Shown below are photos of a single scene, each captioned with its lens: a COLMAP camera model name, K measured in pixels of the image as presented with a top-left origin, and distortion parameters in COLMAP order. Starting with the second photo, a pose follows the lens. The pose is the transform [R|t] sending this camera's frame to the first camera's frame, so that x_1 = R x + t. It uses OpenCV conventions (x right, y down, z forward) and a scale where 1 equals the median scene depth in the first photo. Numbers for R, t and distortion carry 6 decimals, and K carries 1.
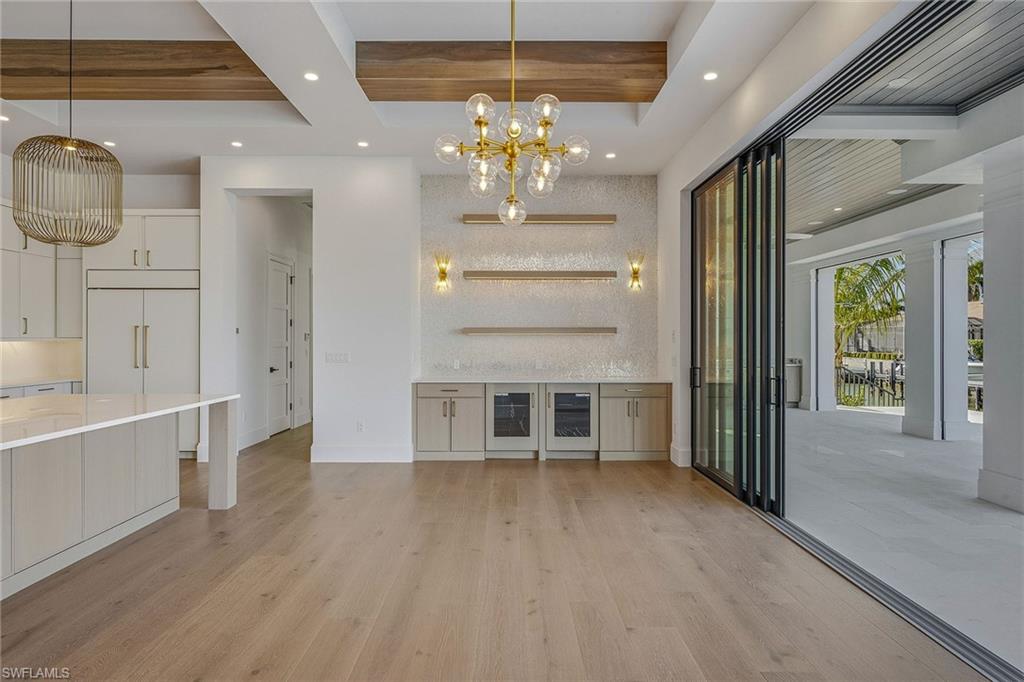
lens RADIAL K [[579.6, 0, 512.8], [0, 579.6, 337.6], [0, 0, 1]] dist [-0.000278, -0.000791]
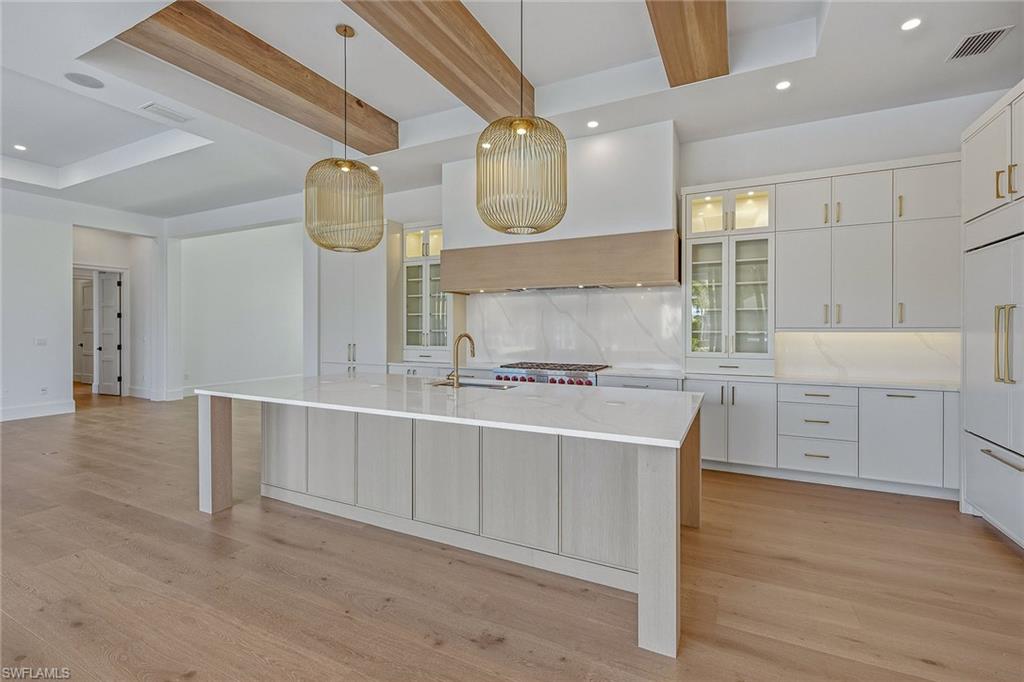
lens RADIAL K [[469.5, 0, 493.4], [0, 469.5, 325.5], [0, 0, 1]] dist [0.074428, 0.000005]
pose [[-0.484185, -0.003793, -0.874957, -0.026378], [-0.000223, 0.999991, -0.004212, 0.000086], [0.874965, -0.001844, -0.484182, 0.798934]]
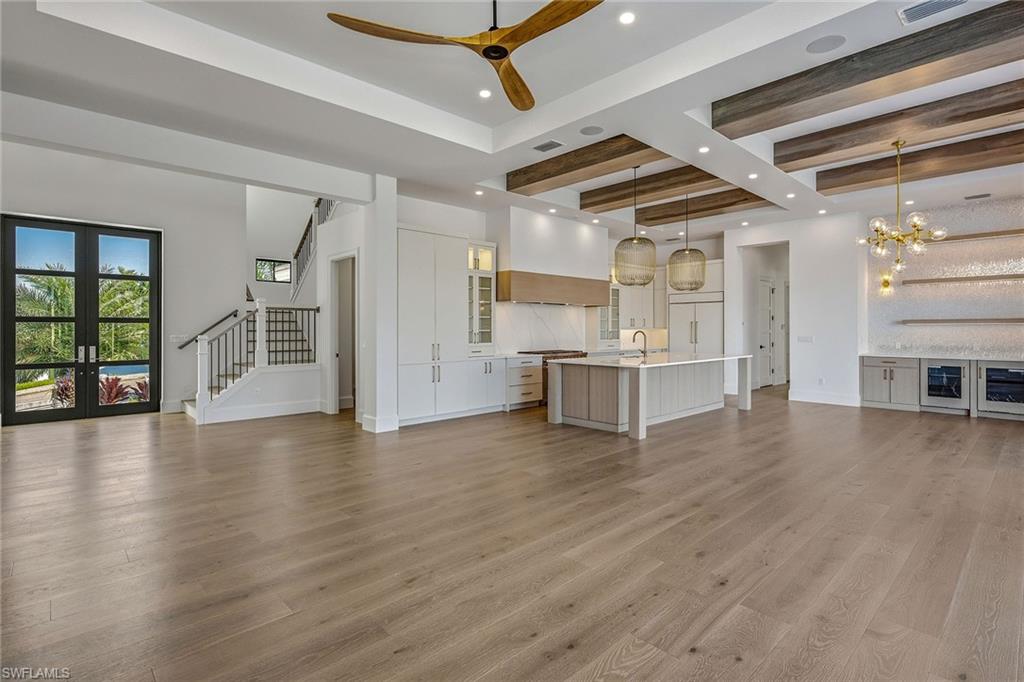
lens RADIAL K [[494.3, 0, 511.2], [0, 494.3, 326.9], [0, 0, 1]] dist [-0.001229, -0.000710]
pose [[0.675592, -0.004478, -0.737262, 0.174980], [0.003442, 0.999990, -0.002921, 0.000367], [0.737267, -0.000564, 0.675601, -0.590618]]
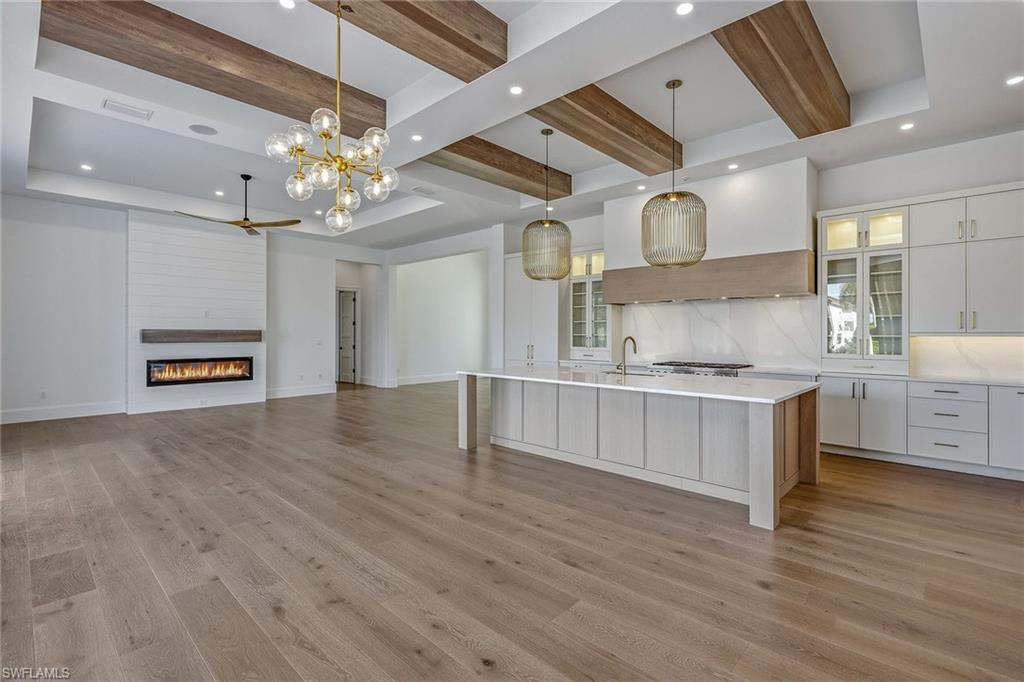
lens RADIAL K [[468.2, 0, 512.8], [0, 468.2, 333.2], [0, 0, 1]] dist [0.017164, 0.000106]
pose [[-0.691744, 0.000433, -0.722143, 0.205111], [-0.000399, 0.999999, 0.000982, 0.001275], [0.722143, 0.000967, -0.691743, 0.900128]]
